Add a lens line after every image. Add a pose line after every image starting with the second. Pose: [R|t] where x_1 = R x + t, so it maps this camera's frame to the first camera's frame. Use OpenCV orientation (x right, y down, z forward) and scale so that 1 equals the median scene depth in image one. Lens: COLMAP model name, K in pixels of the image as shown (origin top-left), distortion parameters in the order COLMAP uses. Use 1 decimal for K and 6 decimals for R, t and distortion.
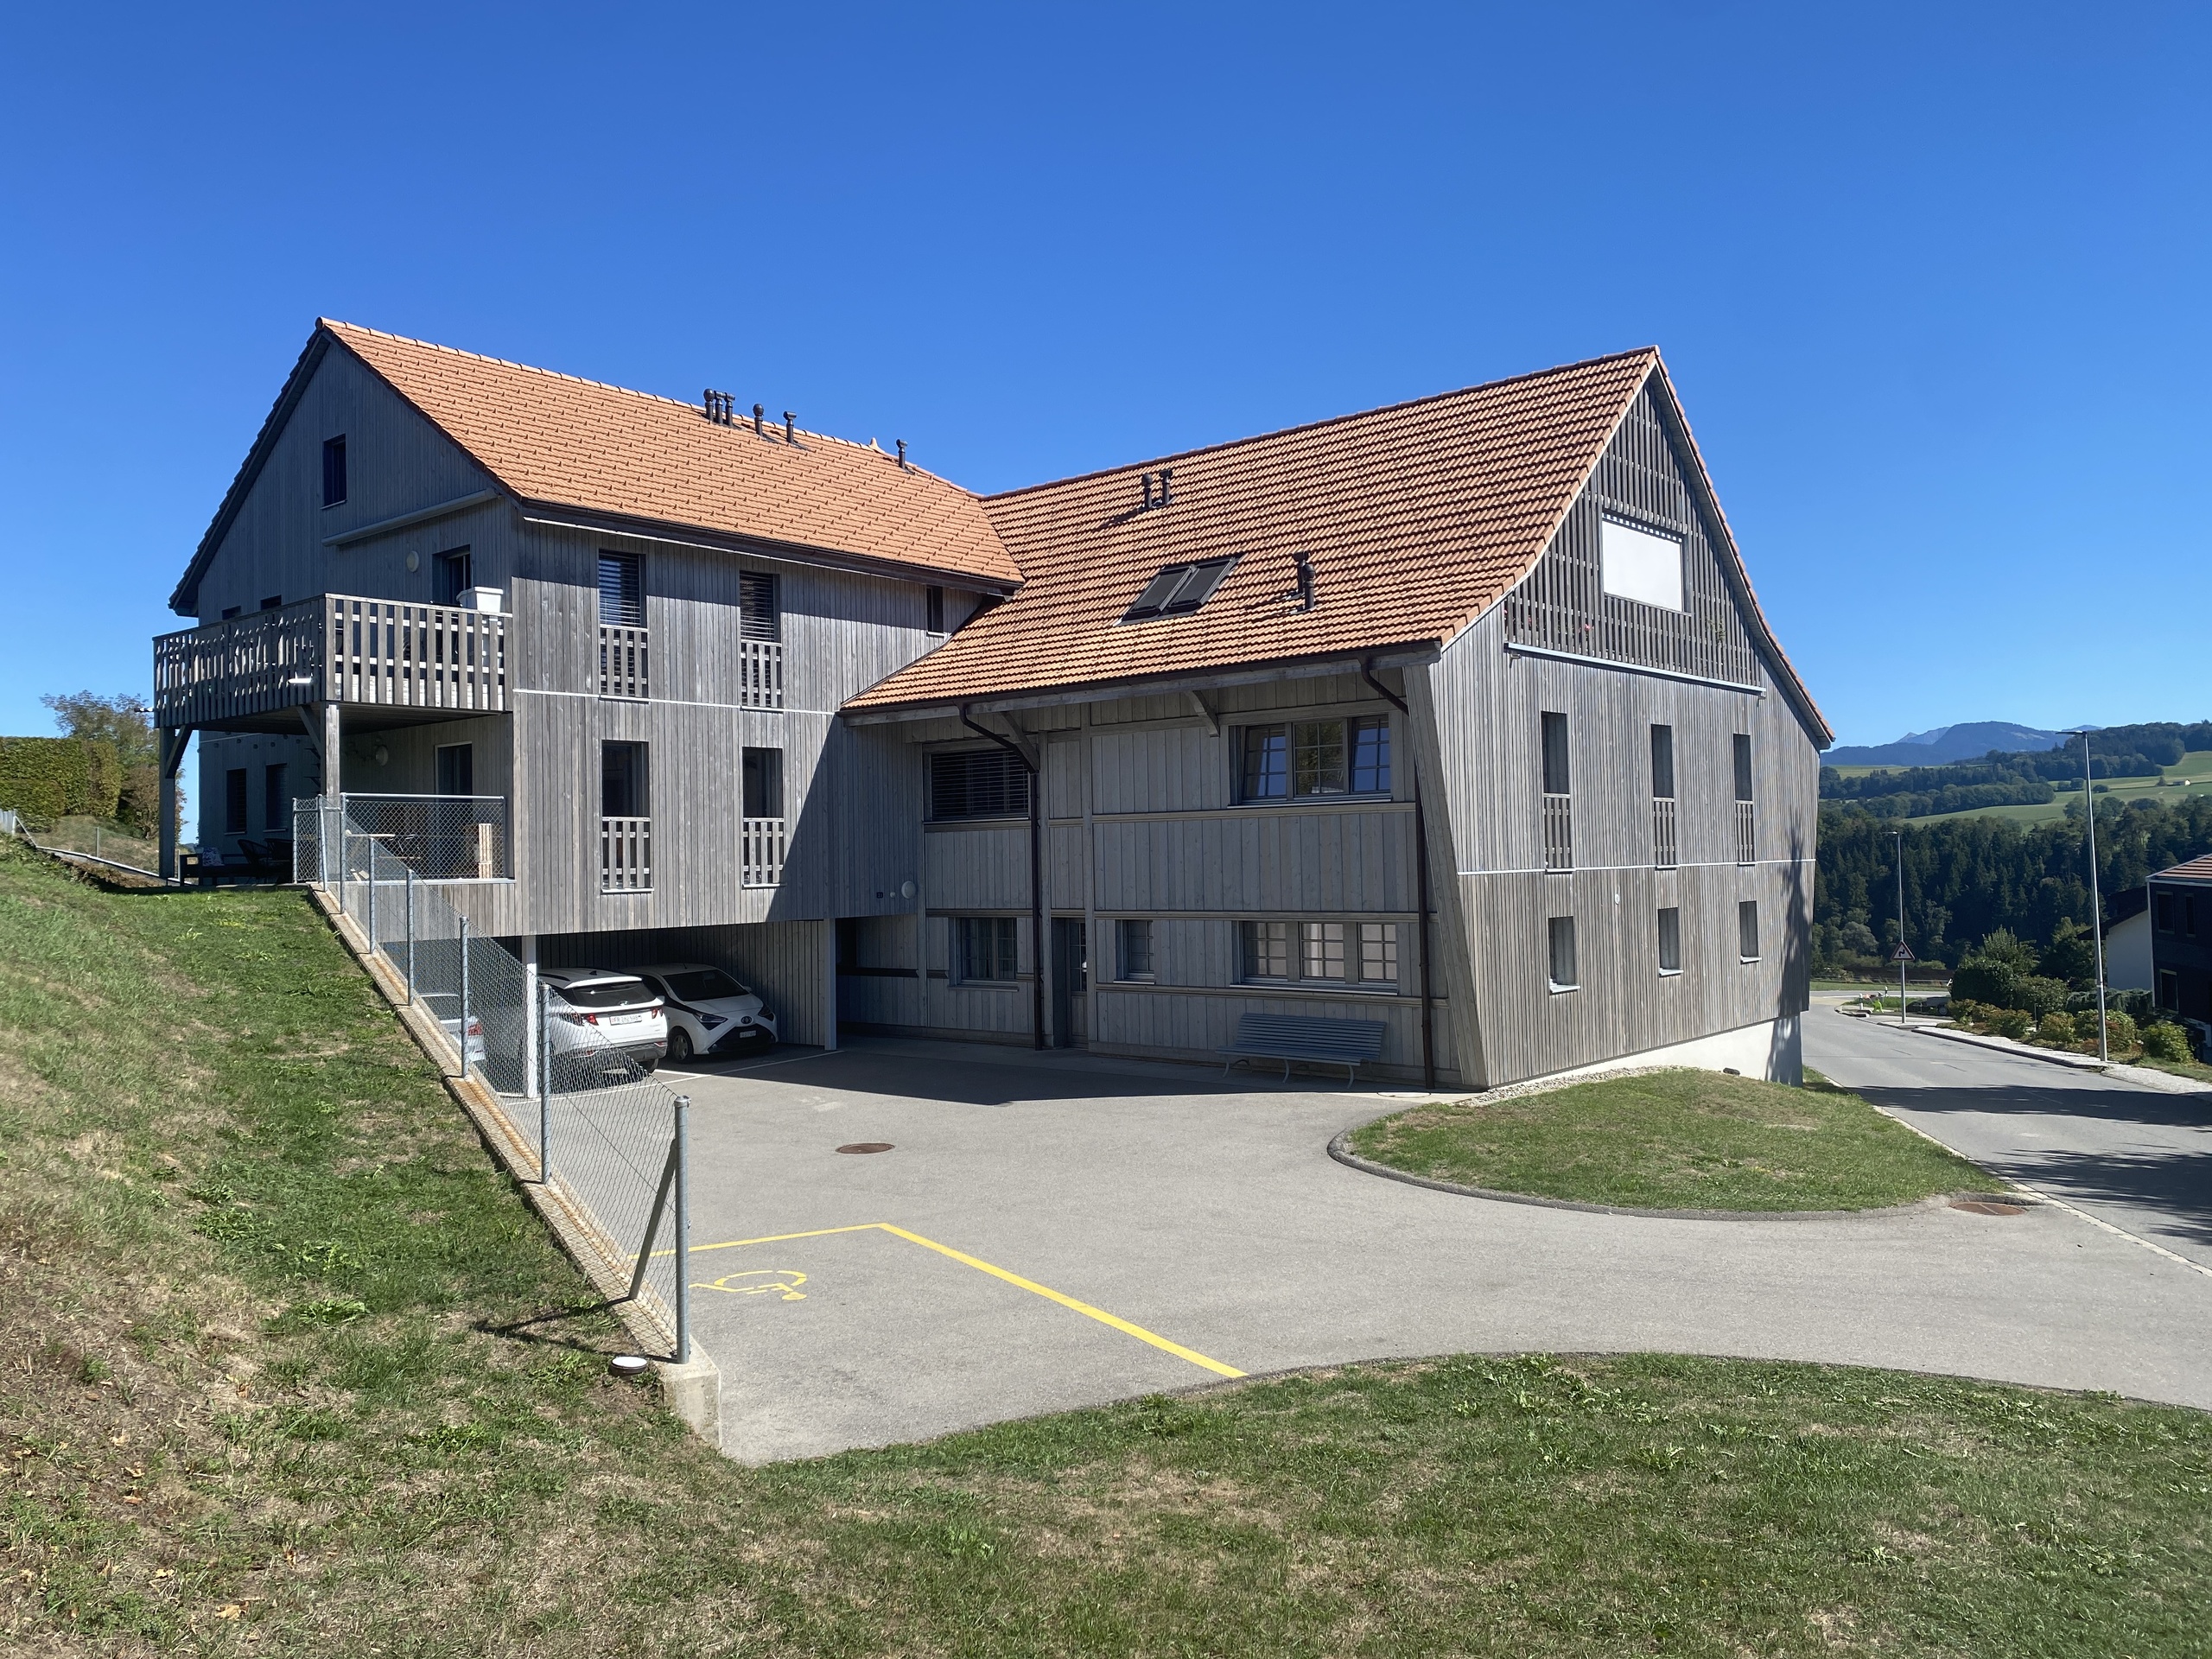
lens RADIAL K [[1747.4, 0, 1102.5], [0, 1747.4, 796.2], [0, 0, 1]] dist [-0.007659, -0.003185]
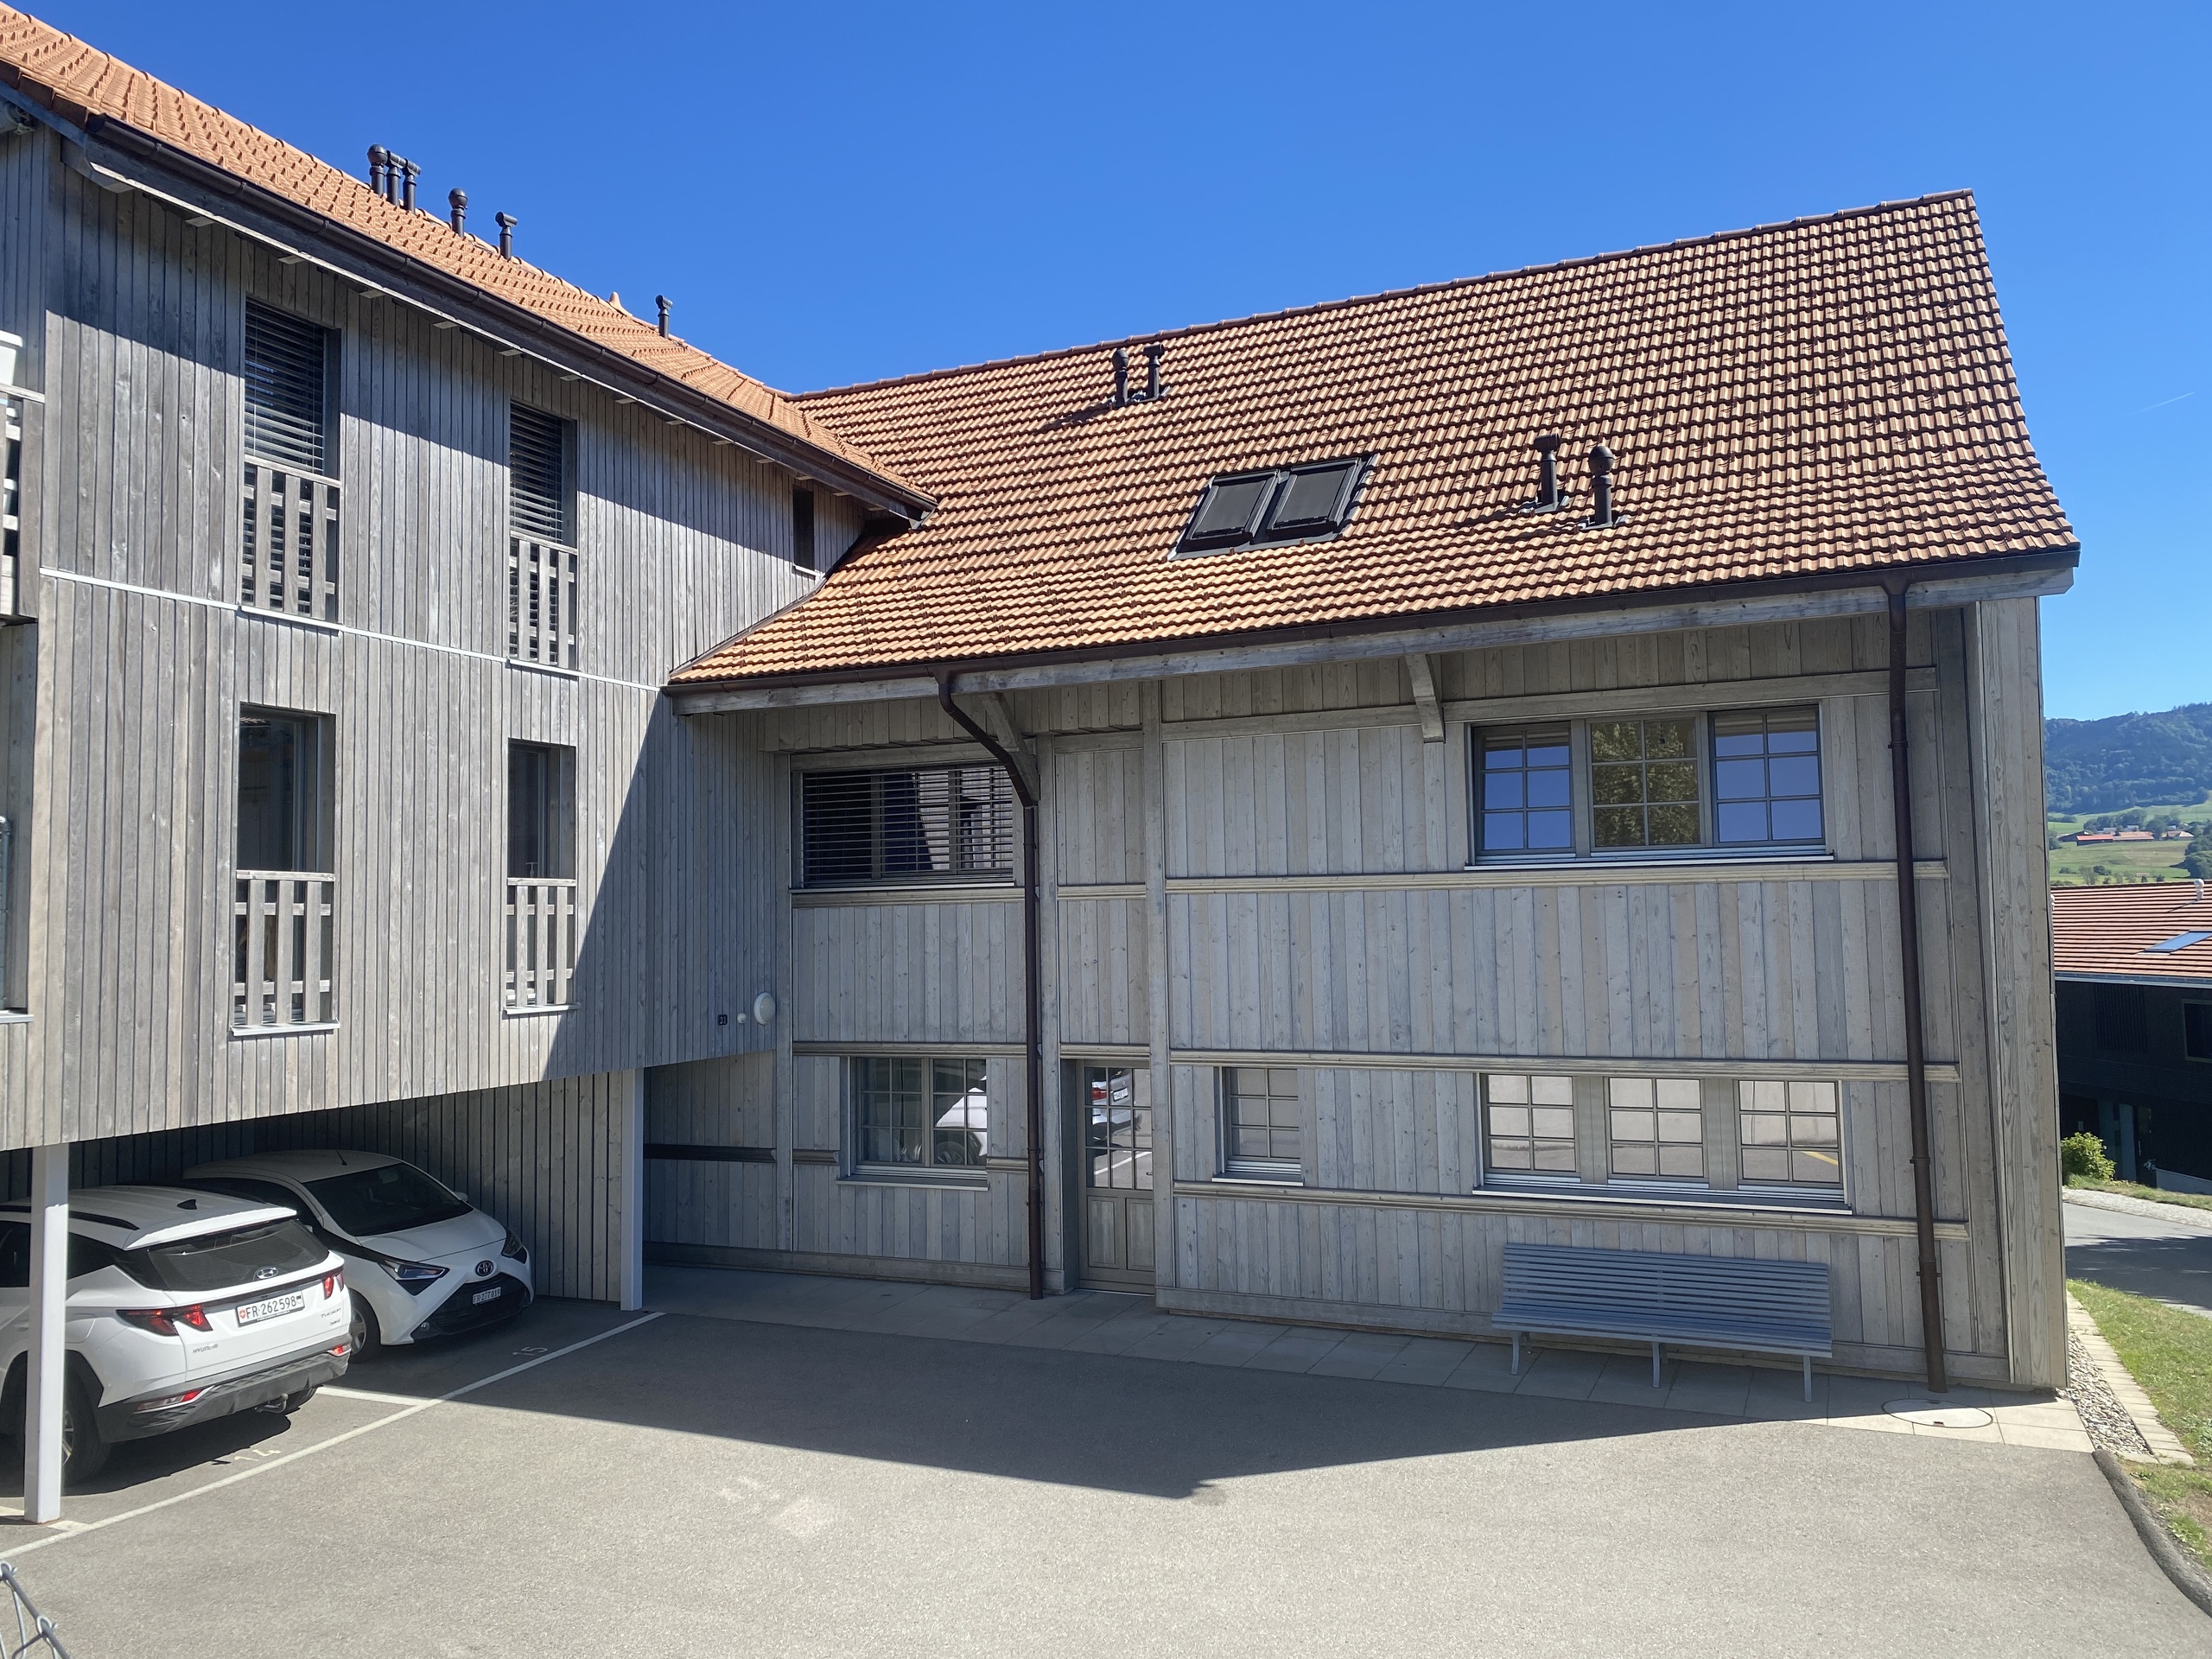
lens RADIAL K [[1747.4, 0, 1102.5], [0, 1747.4, 796.2], [0, 0, 1]] dist [-0.007659, -0.003185]
pose [[0.958843, 0.026217, 0.282723, -0.191607], [-0.013941, 0.998874, -0.045346, 0.009851], [-0.283594, 0.039538, 0.958129, 0.480041]]
